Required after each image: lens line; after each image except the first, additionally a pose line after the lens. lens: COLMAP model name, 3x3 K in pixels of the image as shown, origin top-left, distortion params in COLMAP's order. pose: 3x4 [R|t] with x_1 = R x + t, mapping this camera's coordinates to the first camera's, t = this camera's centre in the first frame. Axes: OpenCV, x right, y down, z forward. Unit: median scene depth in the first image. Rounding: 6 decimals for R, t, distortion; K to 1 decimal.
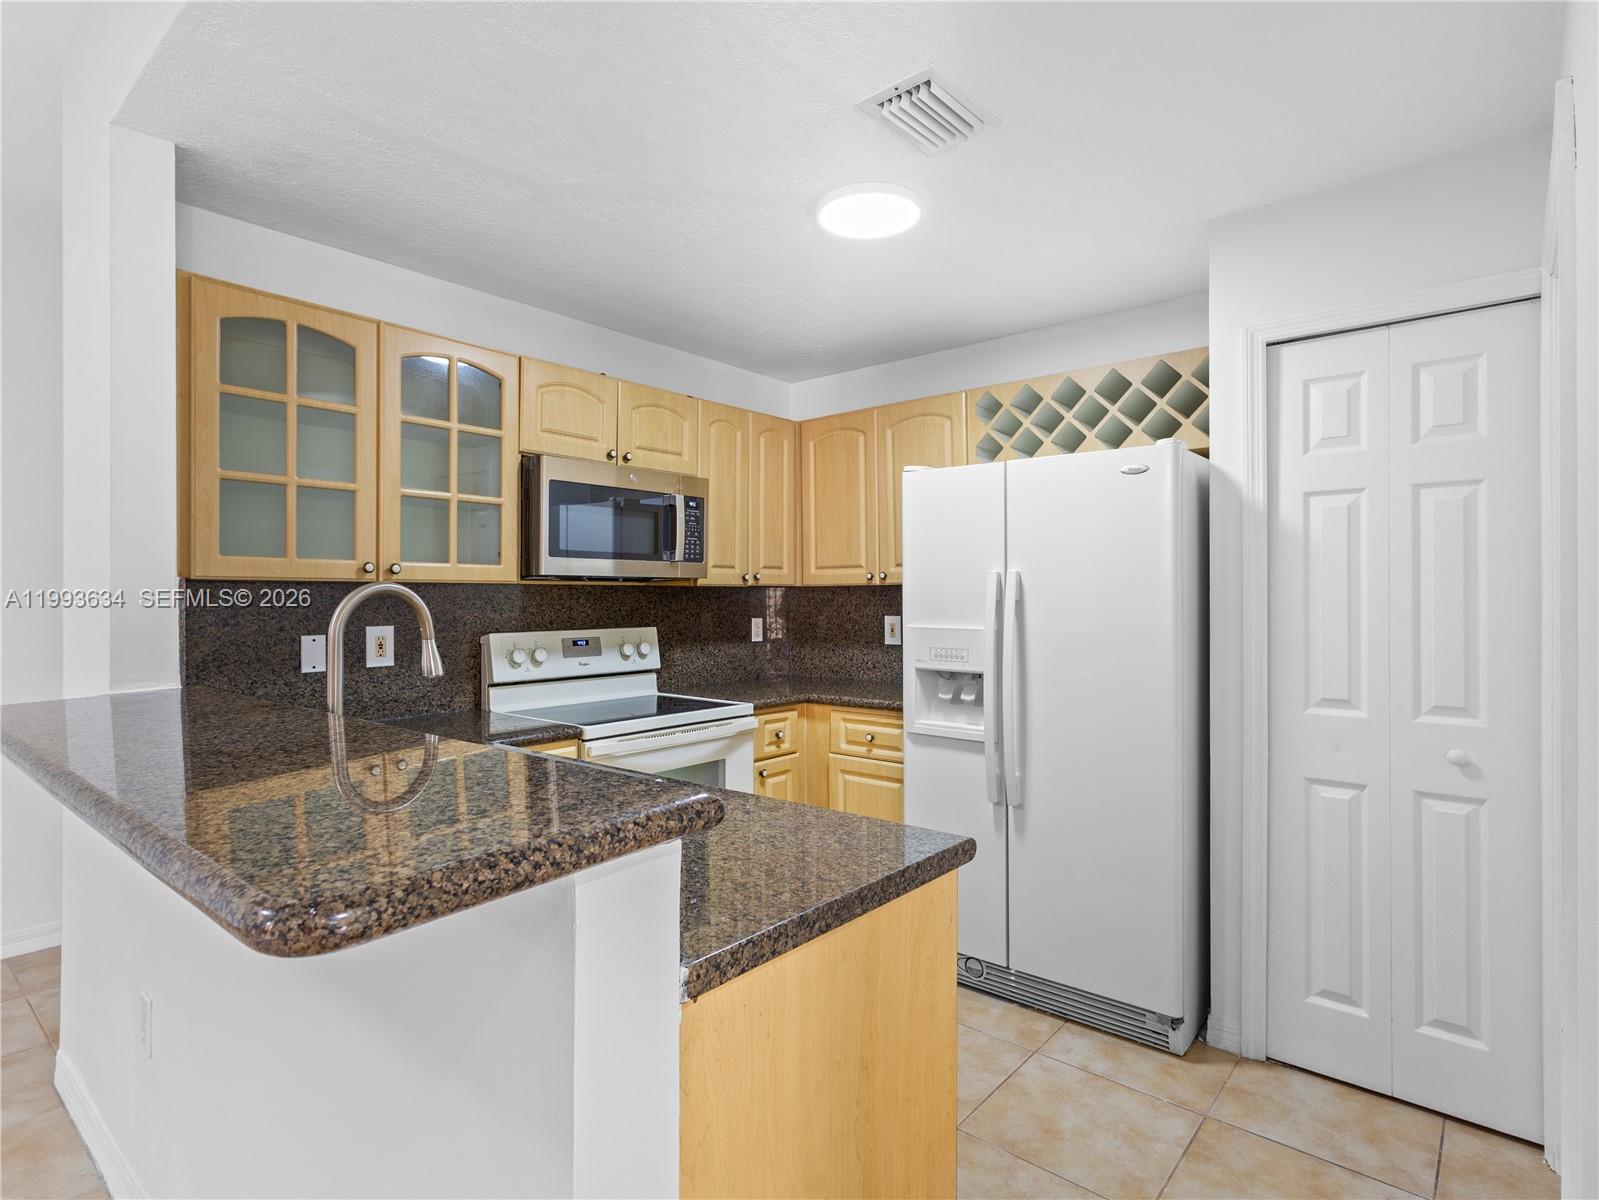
lens RADIAL K [[840.4, 0, 801.3], [0, 840.4, 576.7], [0, 0, 1]] dist [0.002755, 0.001812]
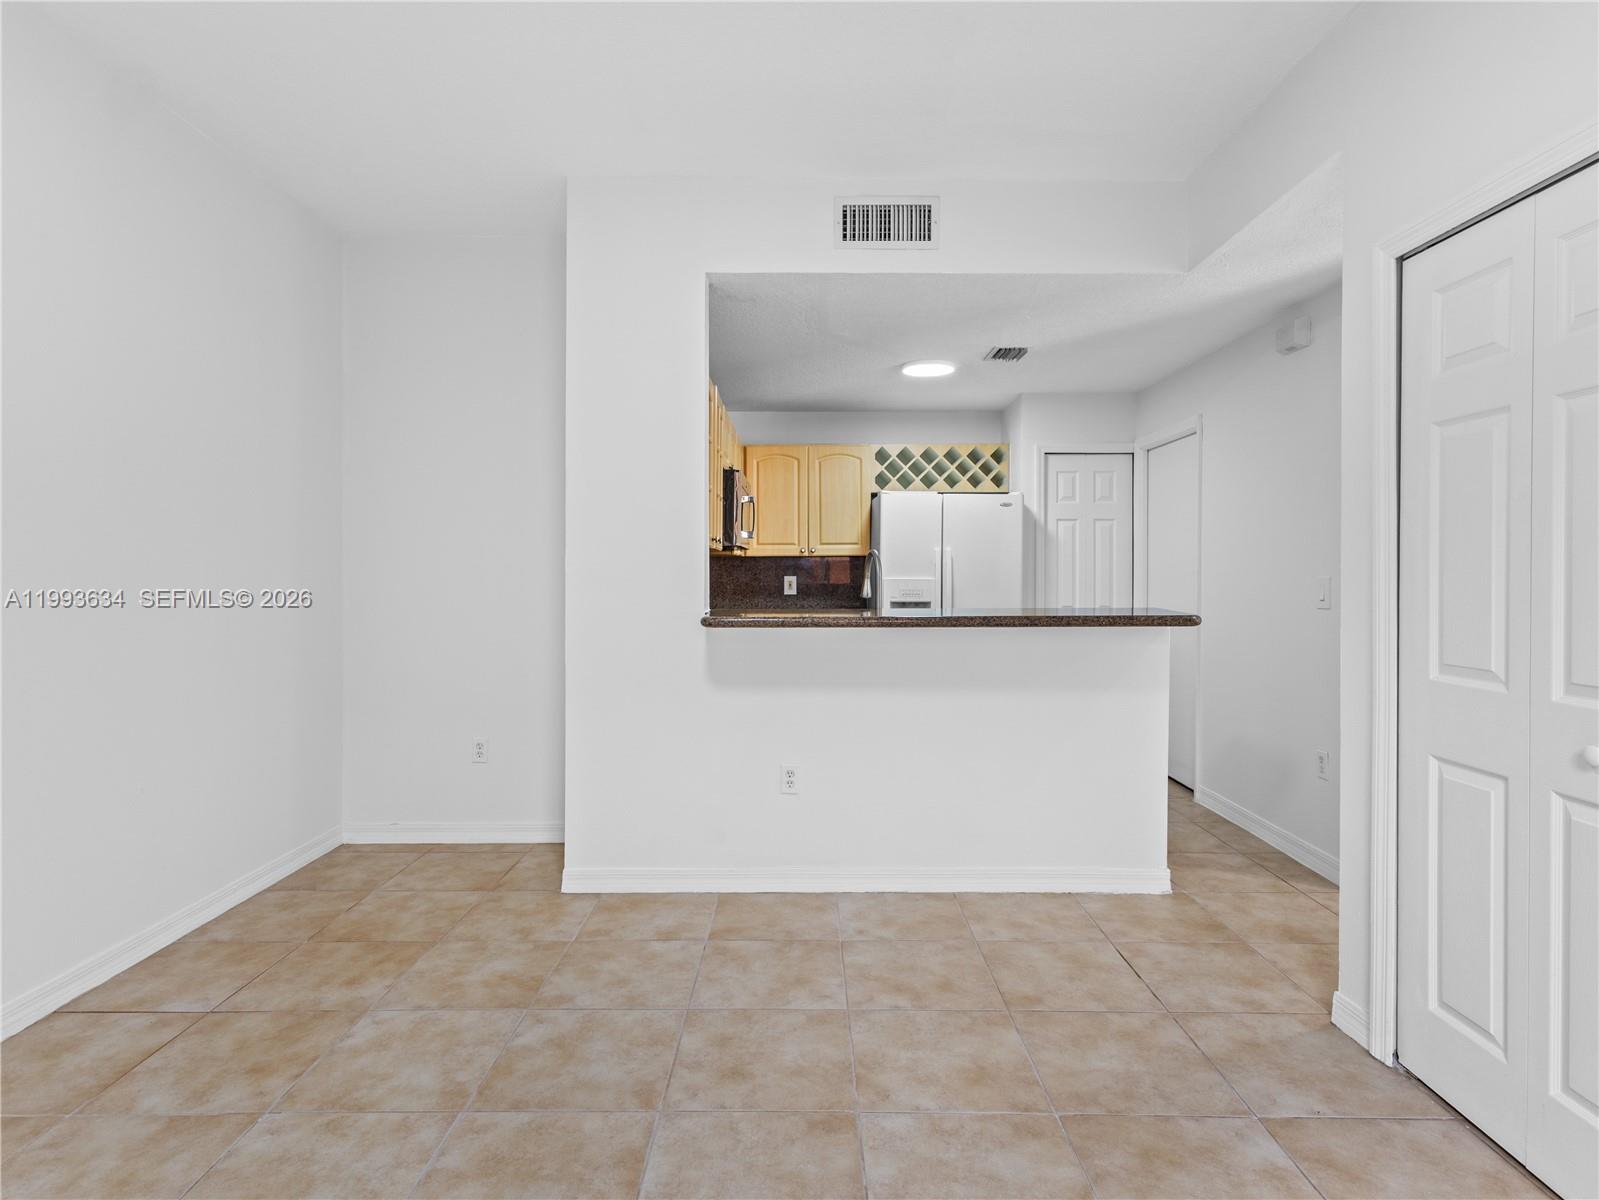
lens RADIAL K [[840.4, 0, 801.3], [0, 840.4, 576.7], [0, 0, 1]] dist [0.002755, 0.001812]
pose [[0.765398, -0.000716, 0.643557, -1.192762], [-0.017171, 0.999621, 0.021533, 0.018930], [-0.643328, -0.027532, 0.765095, -0.281230]]
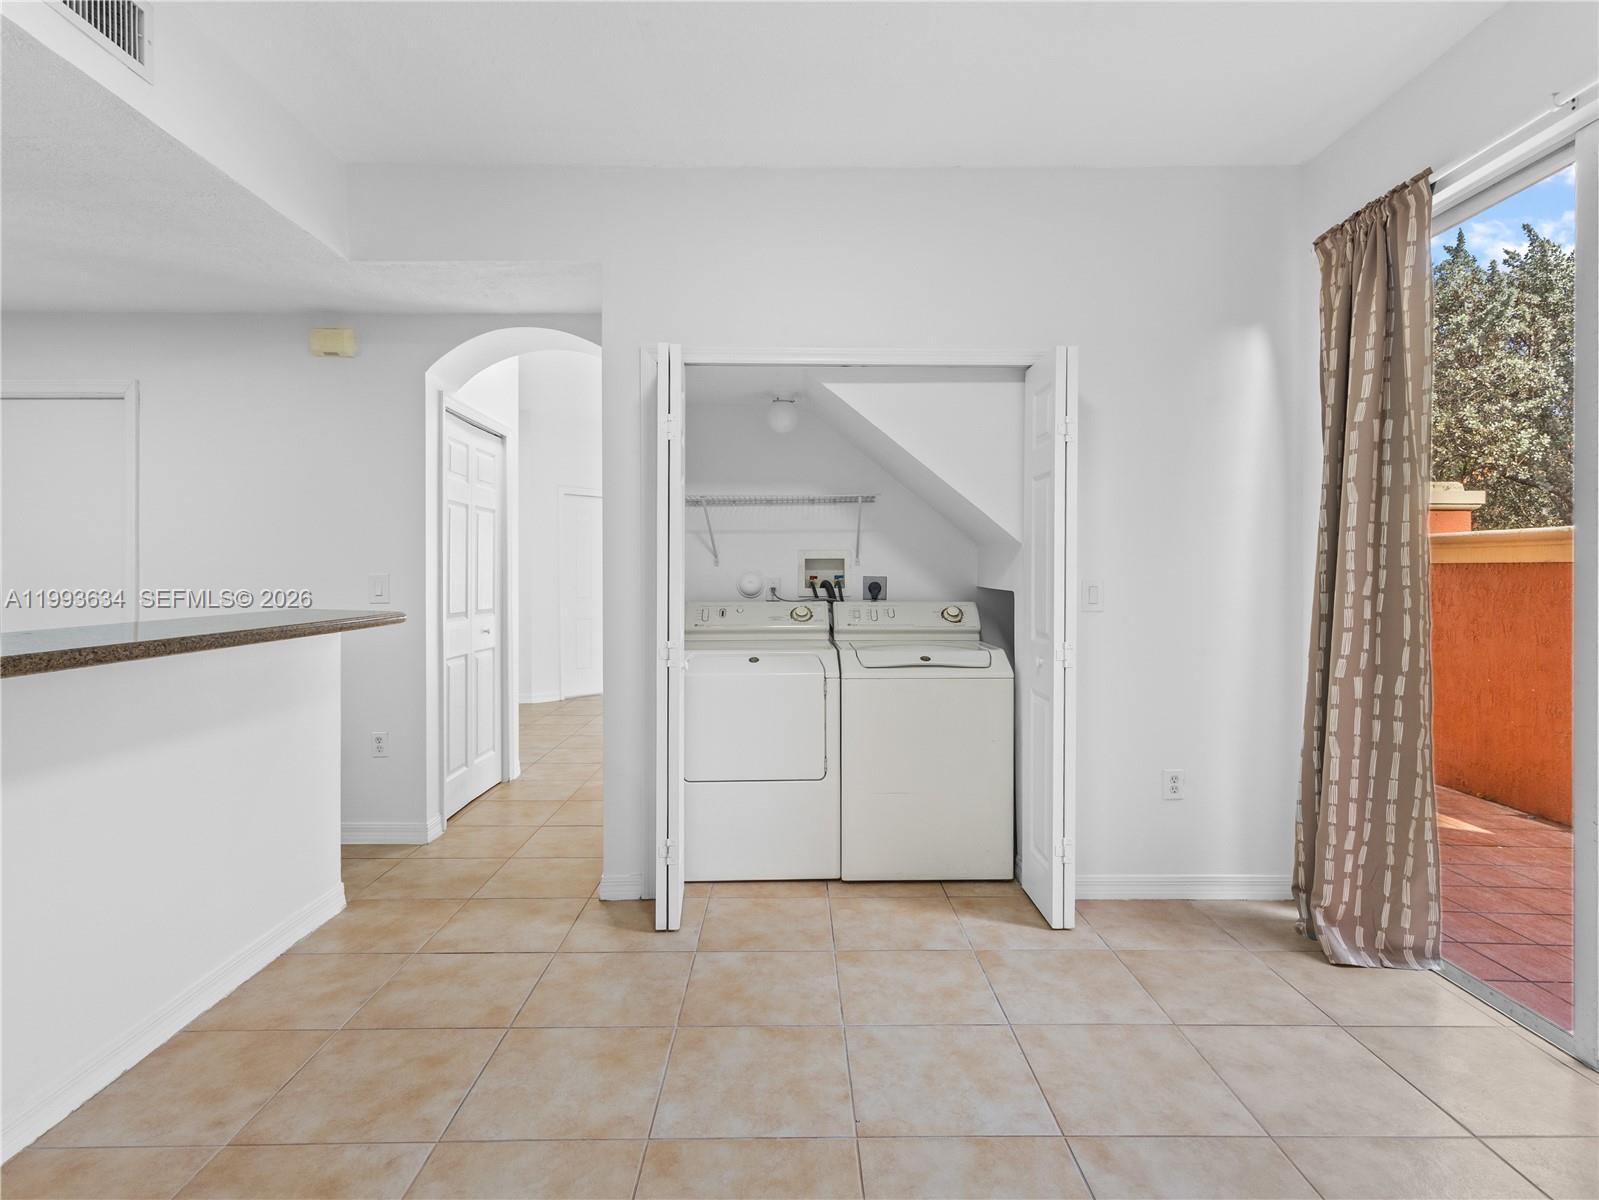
lens RADIAL K [[840.4, 0, 801.3], [0, 840.4, 576.7], [0, 0, 1]] dist [0.002755, 0.001812]
pose [[-0.662169, -0.006040, 0.749330, -1.281123], [-0.021489, 0.999709, -0.010931, 0.036932], [-0.749046, -0.023341, -0.662106, 0.546345]]
